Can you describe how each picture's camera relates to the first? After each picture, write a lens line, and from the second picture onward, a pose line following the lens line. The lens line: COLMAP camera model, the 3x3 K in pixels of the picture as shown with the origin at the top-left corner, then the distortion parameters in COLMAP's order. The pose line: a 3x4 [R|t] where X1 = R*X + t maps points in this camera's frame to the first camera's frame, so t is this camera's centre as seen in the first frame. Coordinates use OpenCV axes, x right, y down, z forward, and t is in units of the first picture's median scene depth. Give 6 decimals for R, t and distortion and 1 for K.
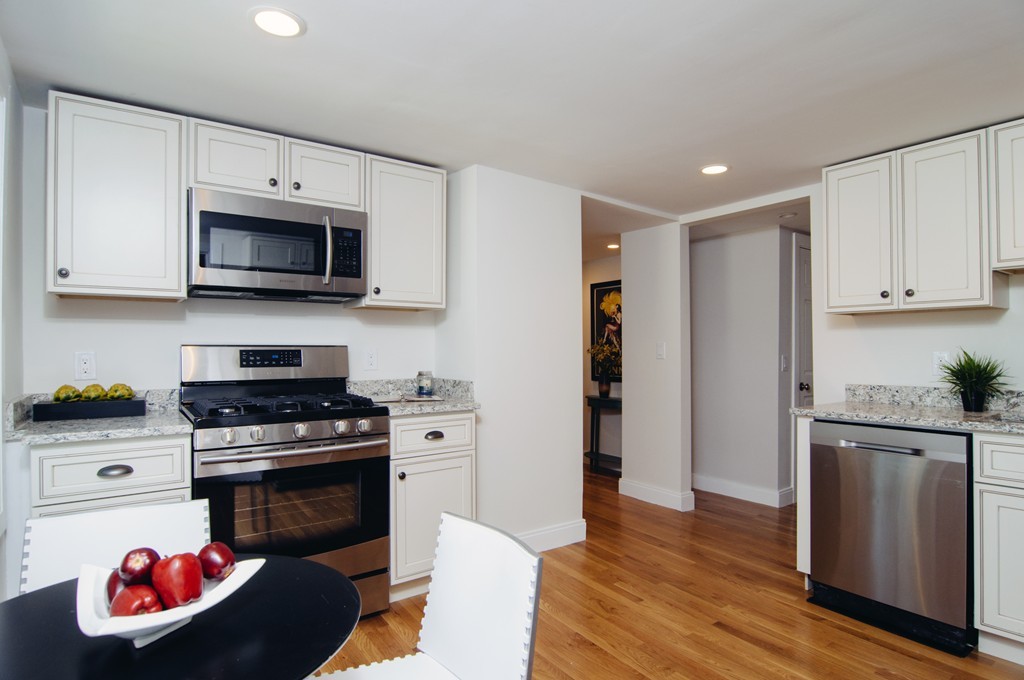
lens RADIAL K [[548.0, 0, 513.6], [0, 548.0, 344.4], [0, 0, 1]] dist [-0.010771, -0.002592]
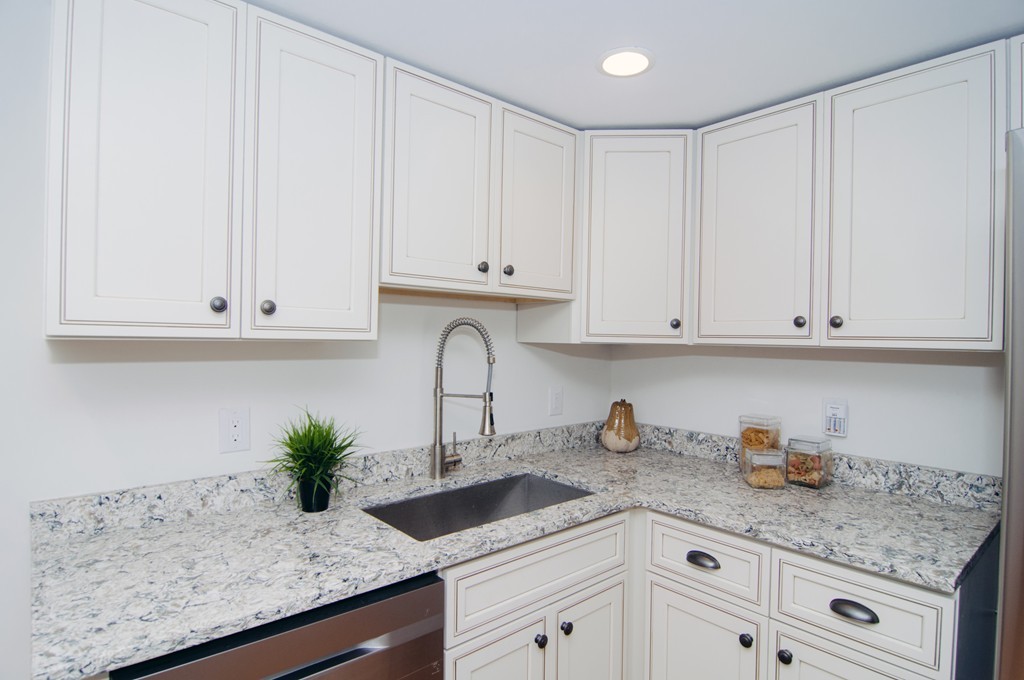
lens RADIAL K [[548.0, 0, 513.6], [0, 548.0, 344.4], [0, 0, 1]] dist [-0.010771, -0.002592]
pose [[-0.080057, -0.008736, 0.996752, 0.206686], [-0.027005, 0.999614, 0.006592, -0.067537], [-0.996424, -0.026390, -0.080262, 0.782090]]
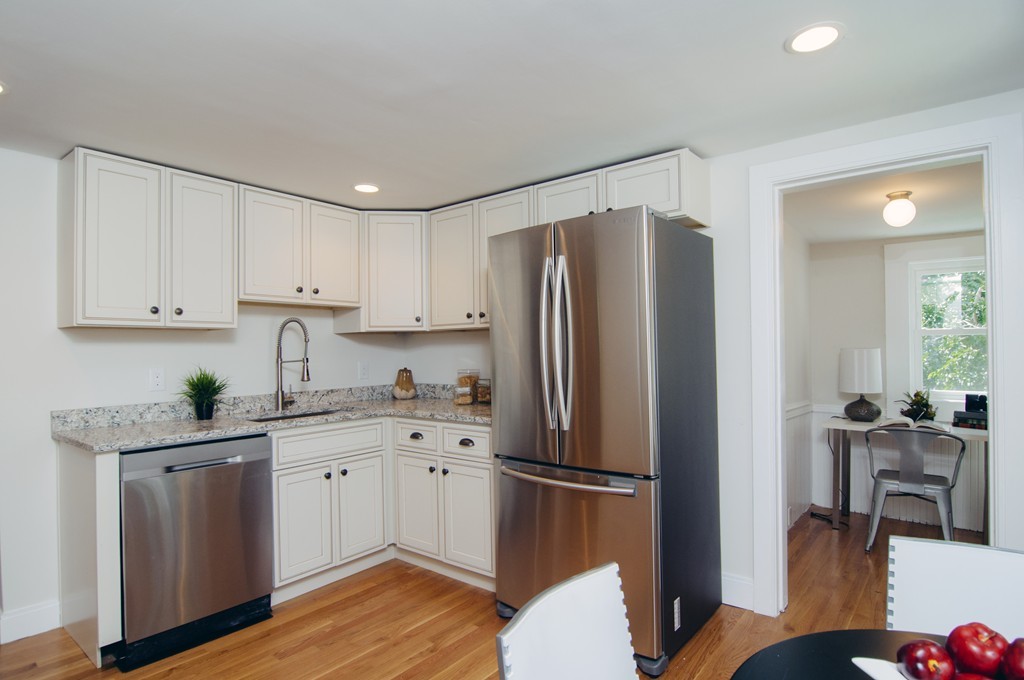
lens RADIAL K [[548.0, 0, 513.6], [0, 548.0, 344.4], [0, 0, 1]] dist [-0.010771, -0.002592]
pose [[-0.257688, 0.019824, 0.966025, -0.410162], [0.005117, 0.999803, -0.019153, -0.009135], [-0.966215, 0.000007, -0.257738, 0.627022]]
